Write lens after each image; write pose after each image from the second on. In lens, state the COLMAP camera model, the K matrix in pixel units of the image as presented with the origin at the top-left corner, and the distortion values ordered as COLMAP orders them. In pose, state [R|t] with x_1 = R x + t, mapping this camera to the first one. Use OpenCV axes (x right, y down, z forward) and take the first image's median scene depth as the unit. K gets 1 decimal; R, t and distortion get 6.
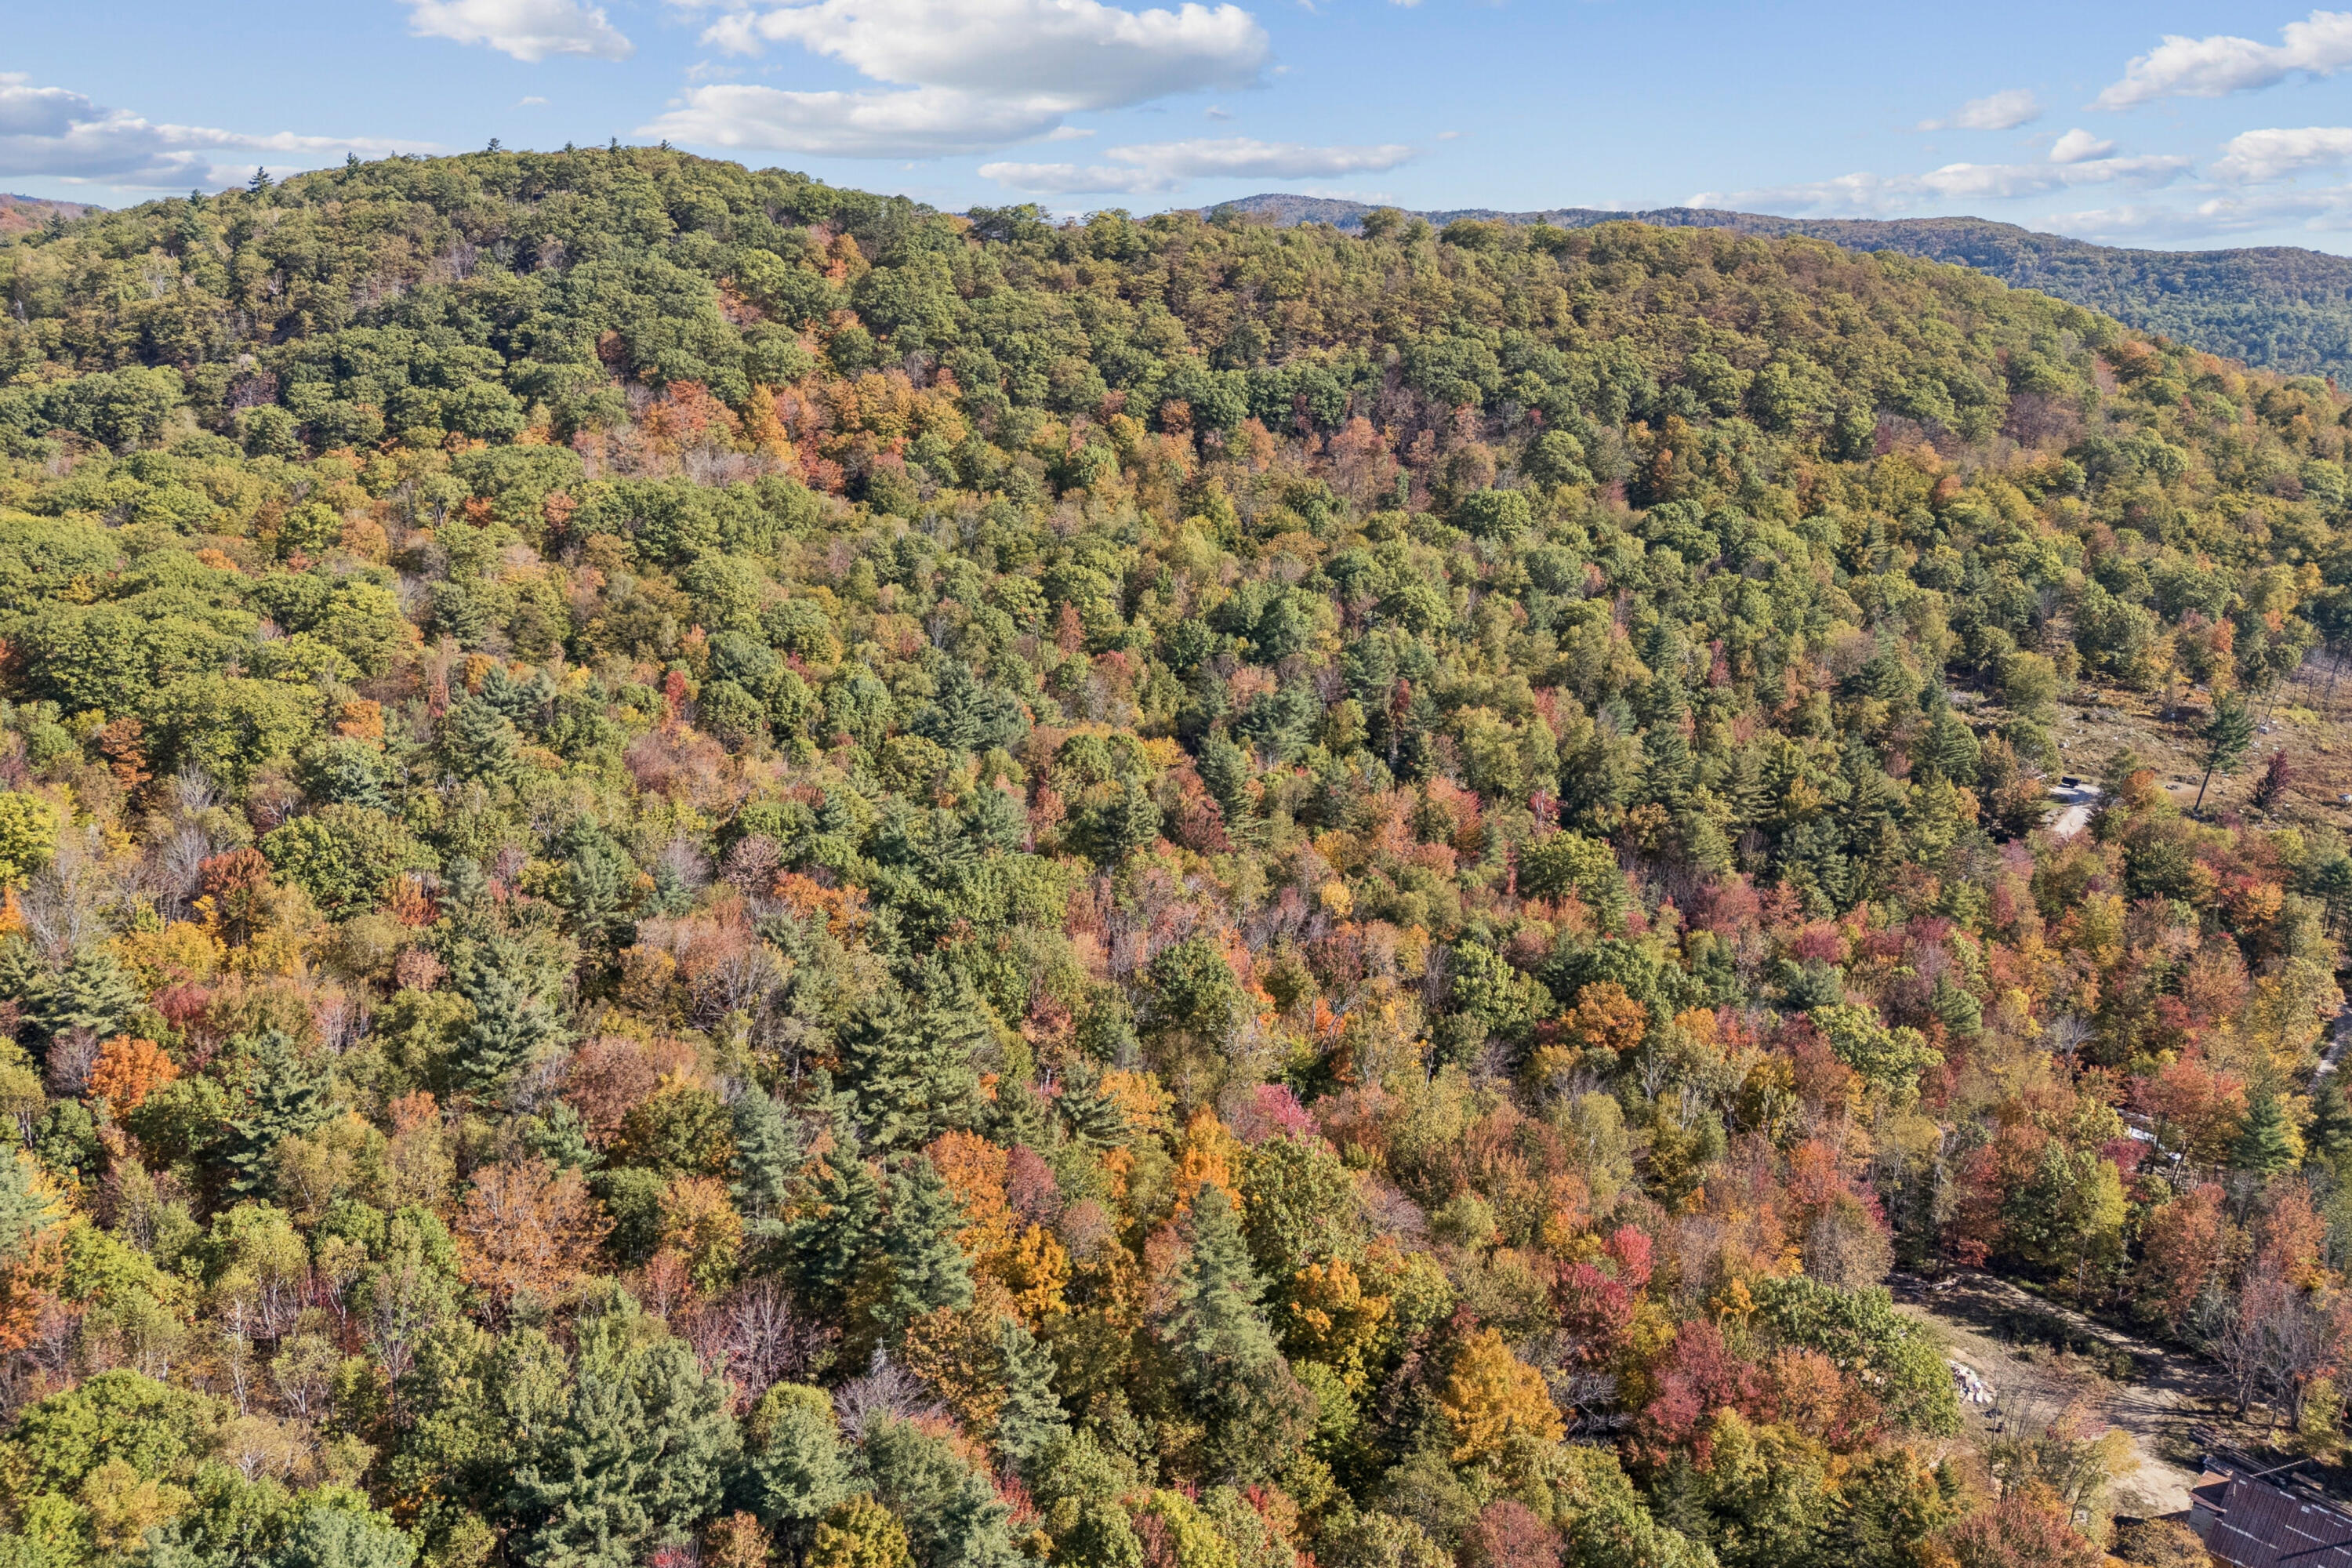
lens RADIAL K [[1757.1, 0, 1245.4], [0, 1757.1, 822.4], [0, 0, 1]] dist [0.079071, -0.073398]
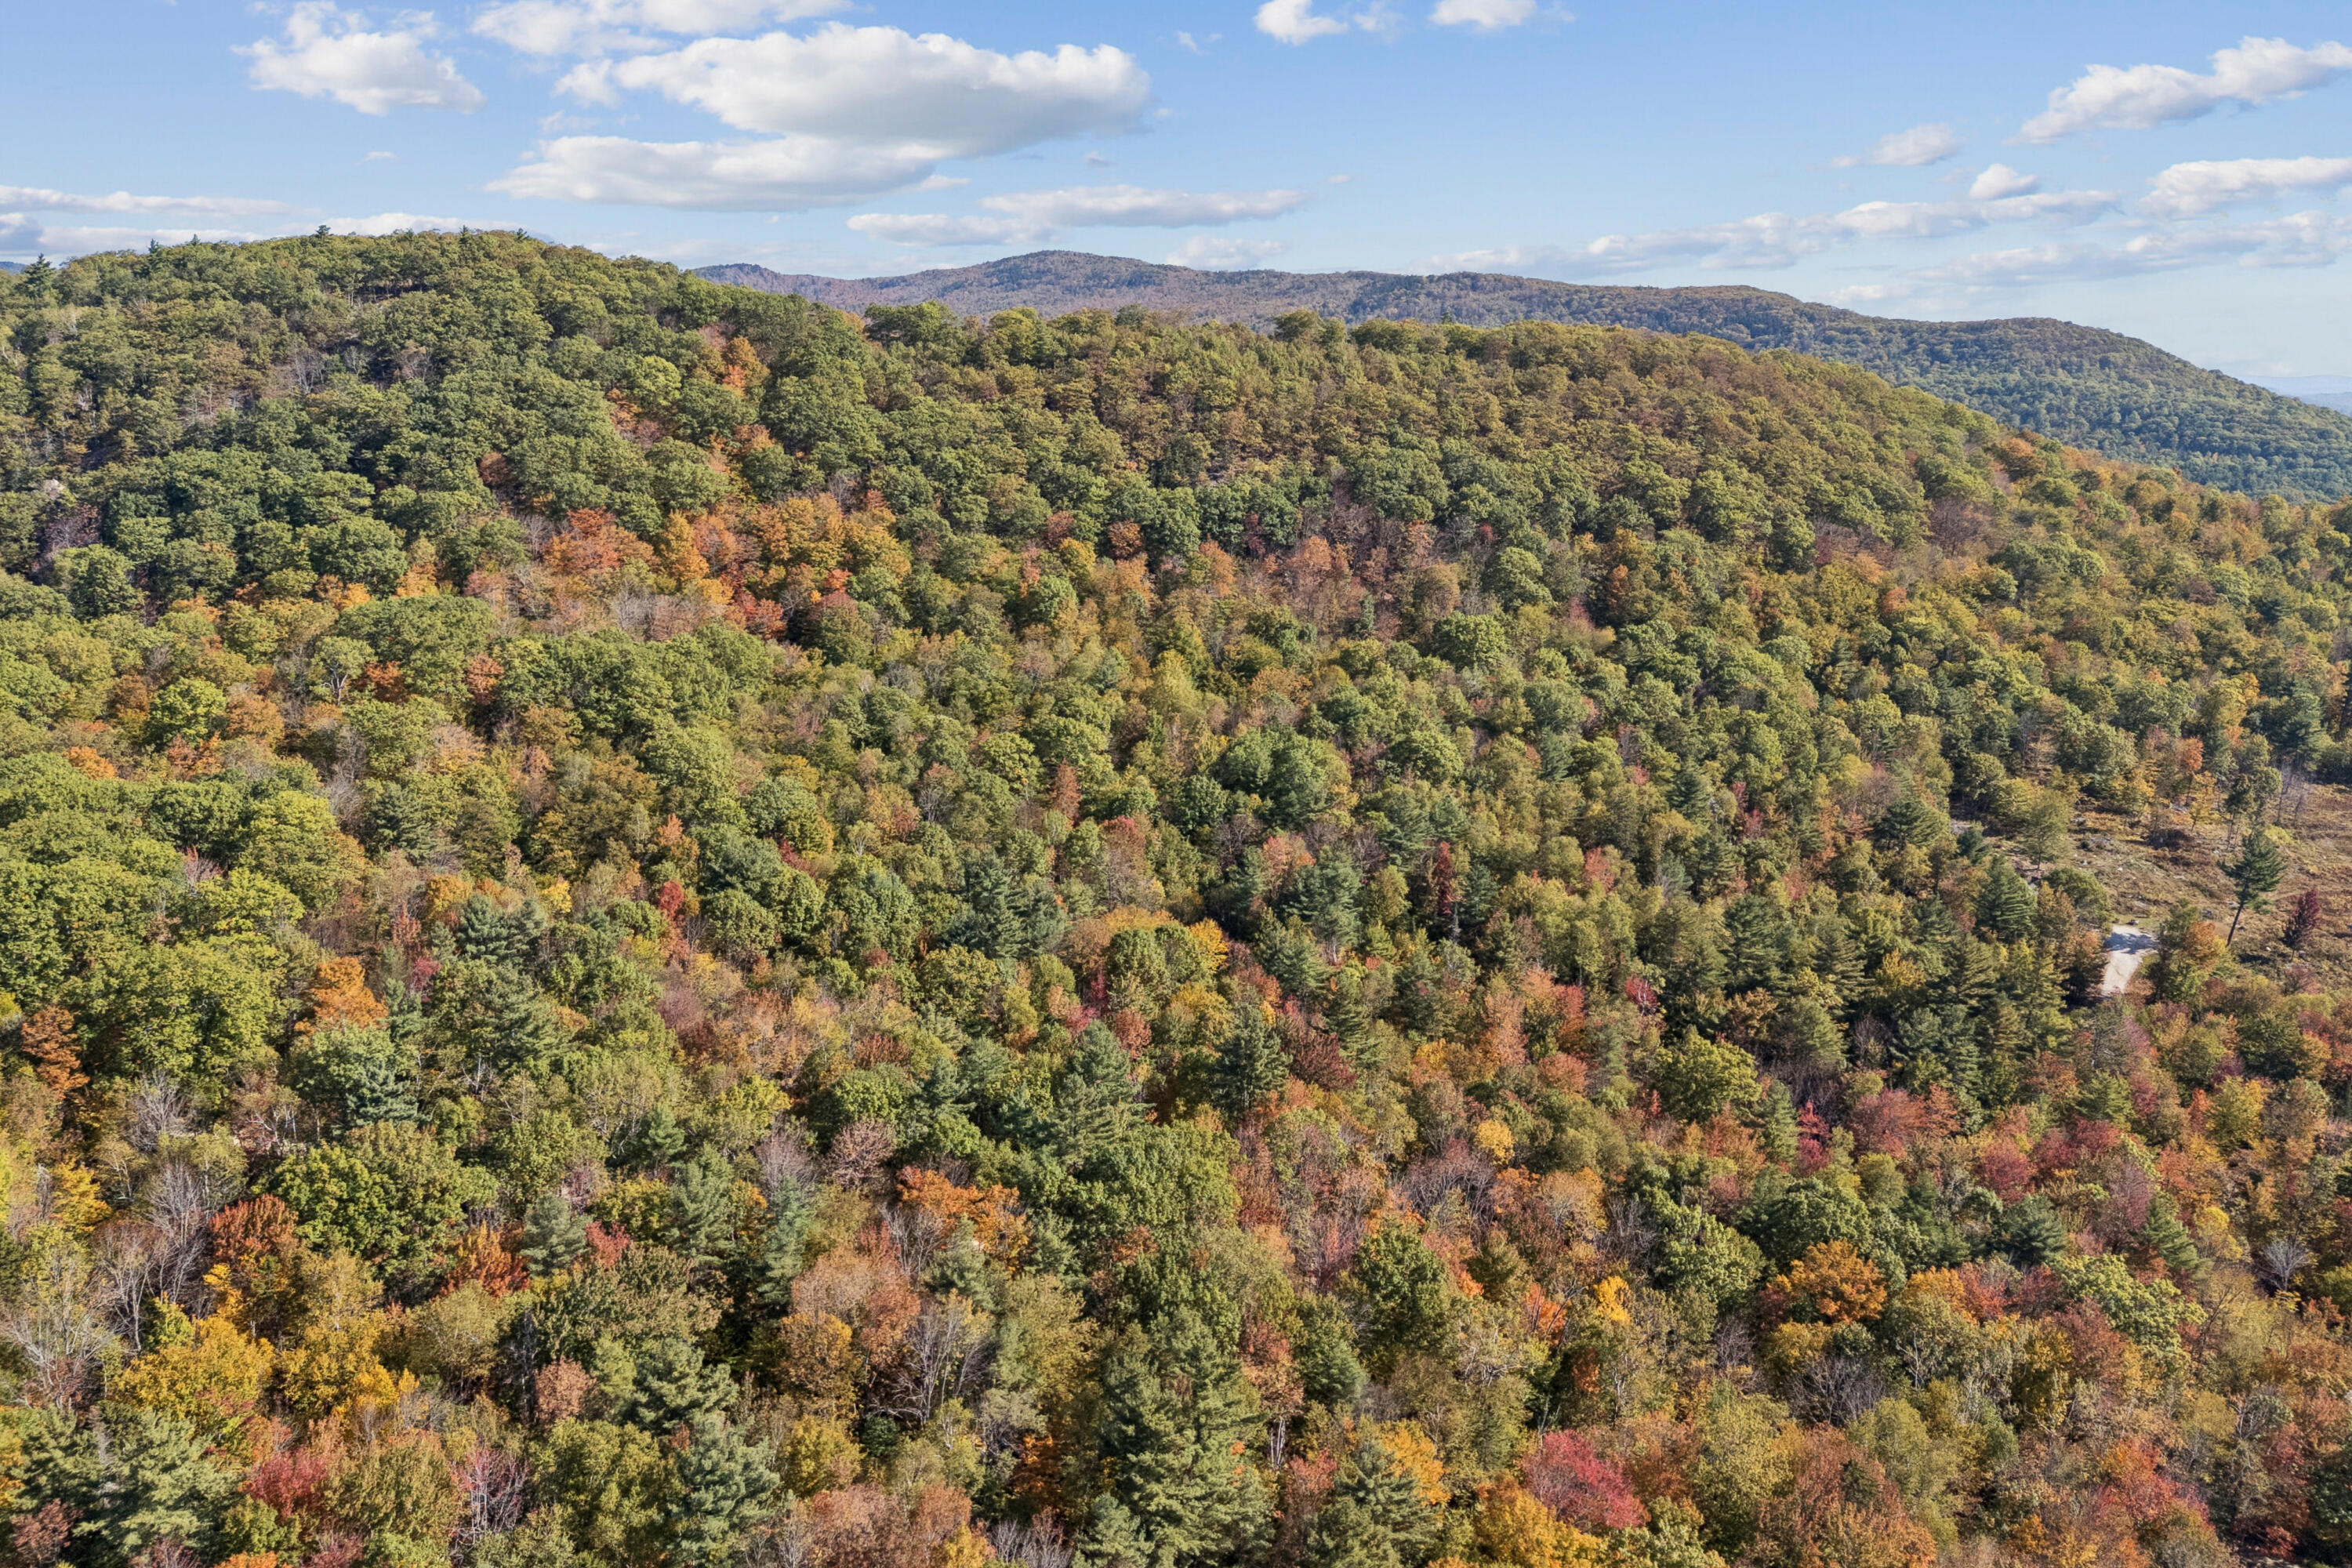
lens RADIAL K [[1757.1, 0, 1226.9], [0, 1757.1, 825.5], [0, 0, 1]] dist [0.079071, -0.073398]
pose [[0.991283, -0.030959, 0.128062, -0.117329], [0.033370, 0.999303, -0.016727, -0.064440], [-0.127455, 0.020855, 0.991625, 0.073854]]
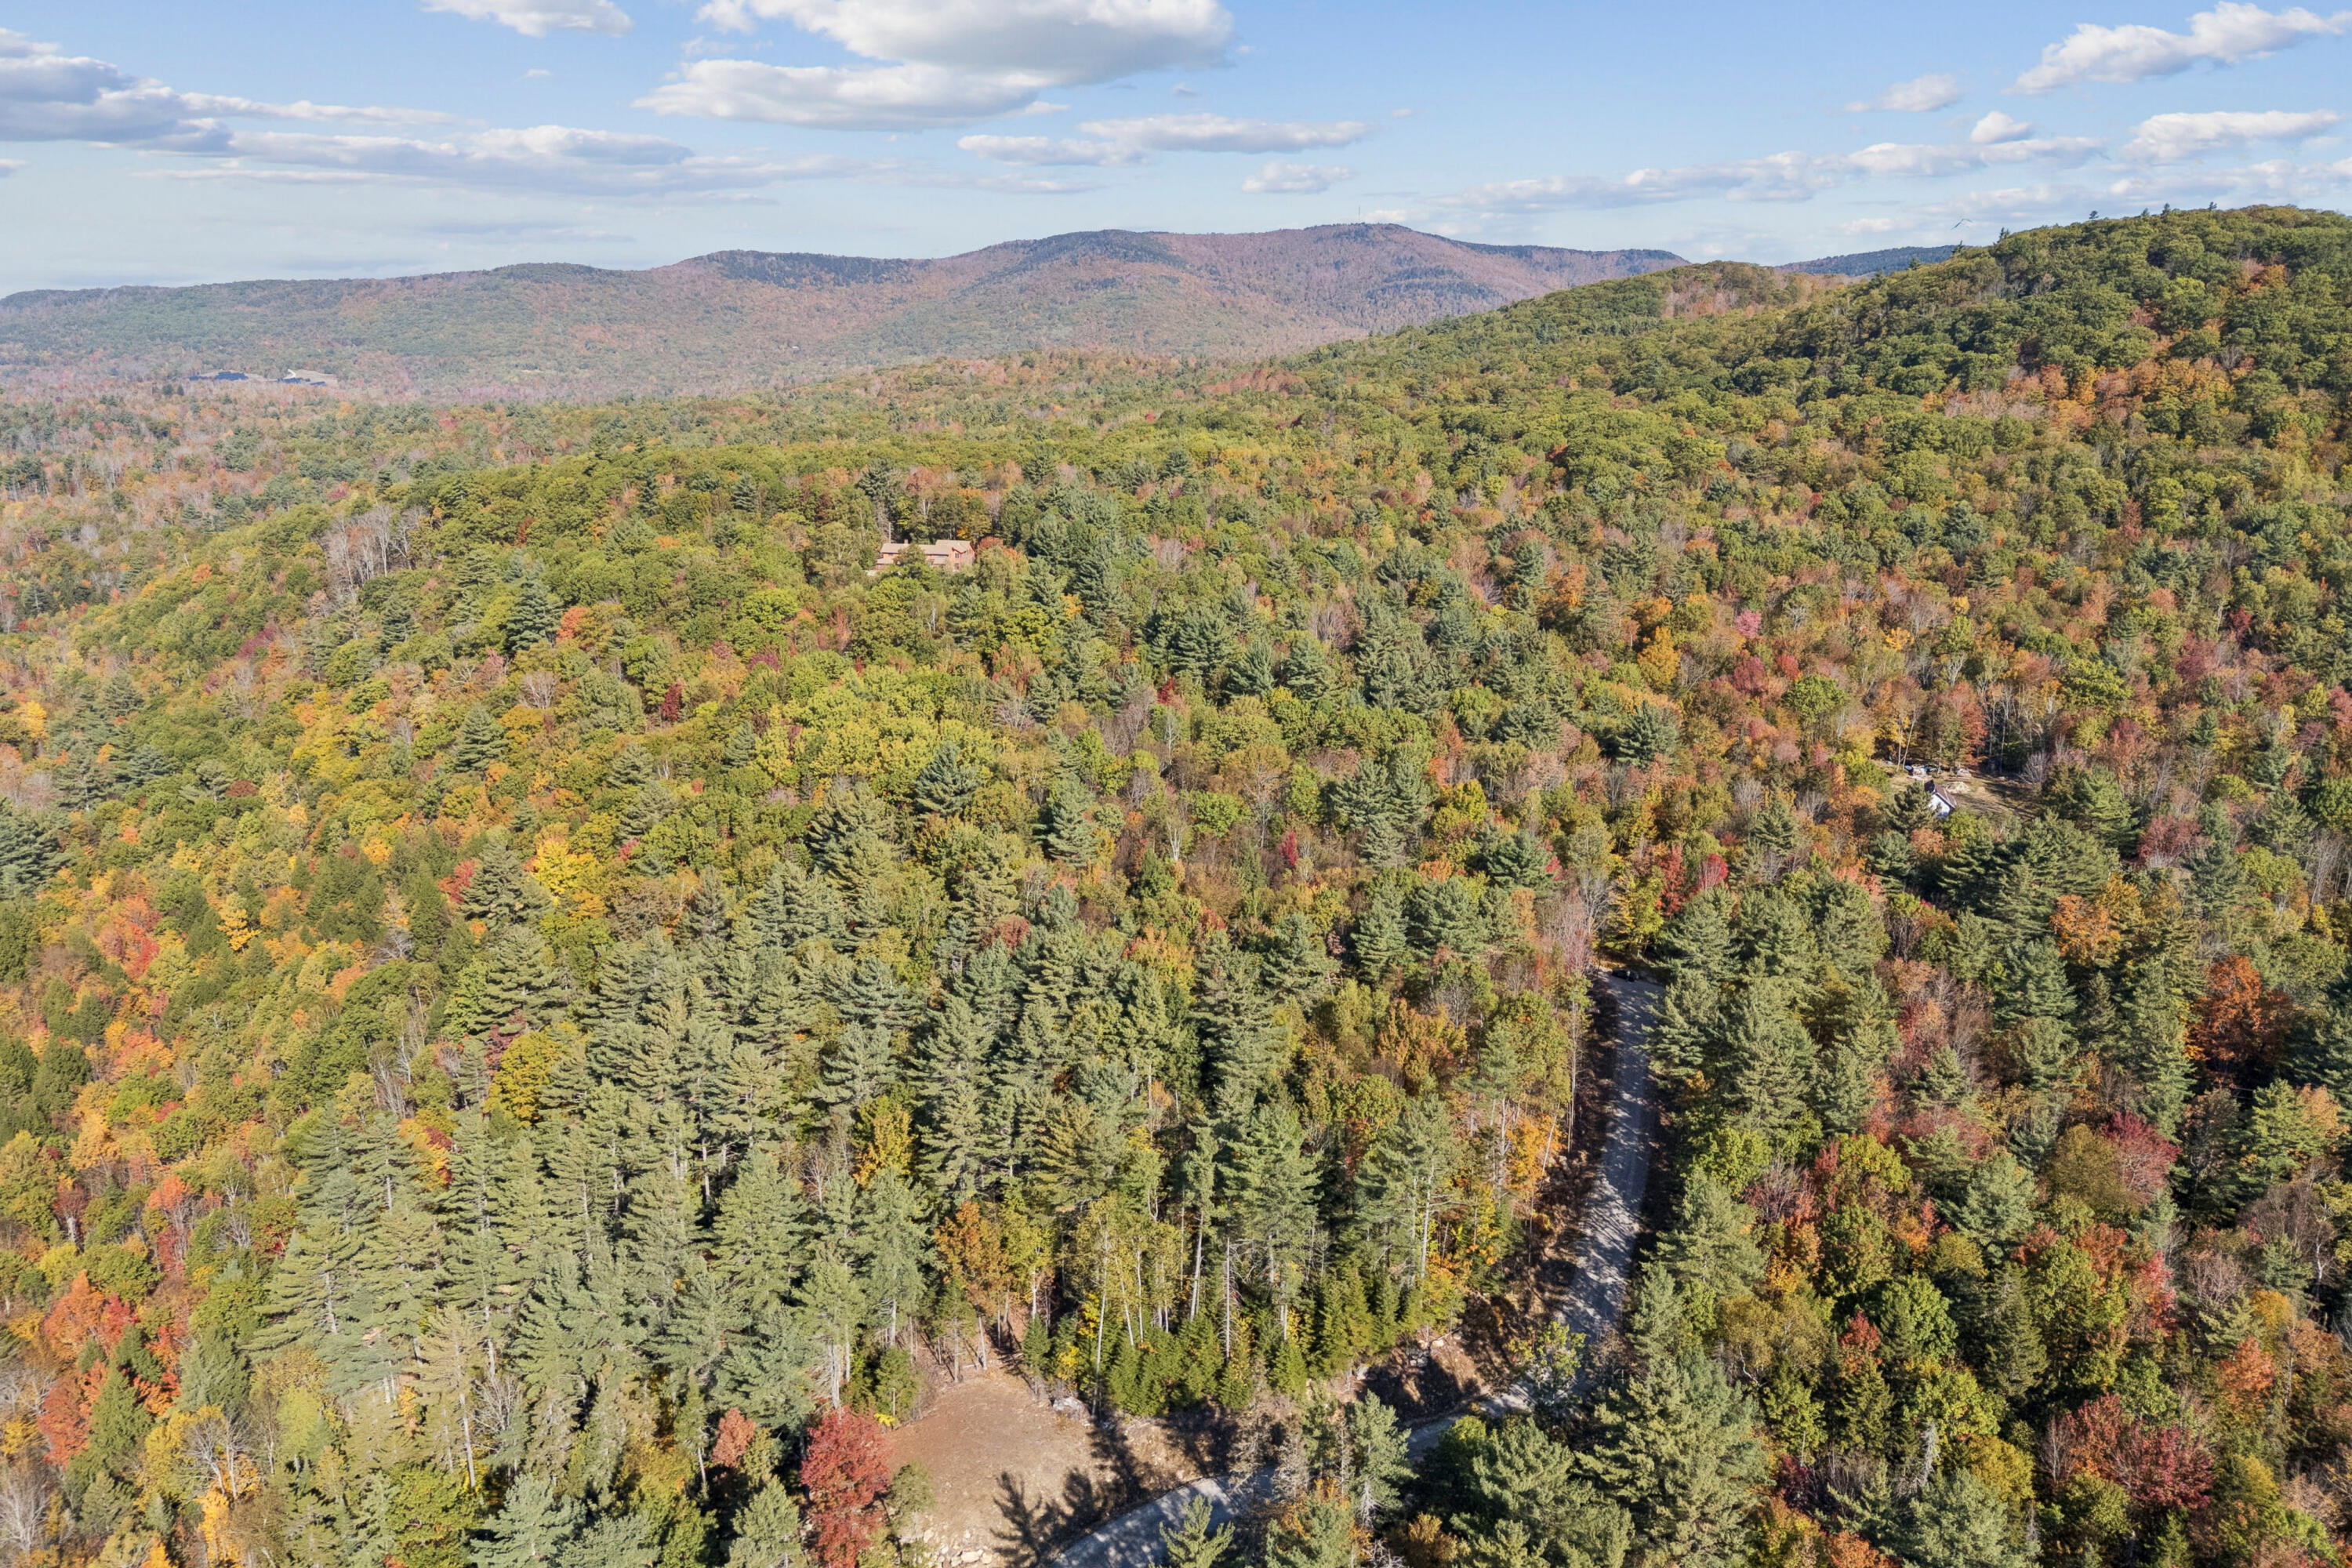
lens RADIAL K [[1757.1, 0, 1150.4], [0, 1757.1, 779.7], [0, 0, 1]] dist [0.079071, -0.073398]
pose [[0.440734, 0.213886, -0.871783, 0.757022], [-0.271358, 0.957504, 0.097731, 0.151160], [0.855639, 0.193492, 0.480044, -0.320816]]
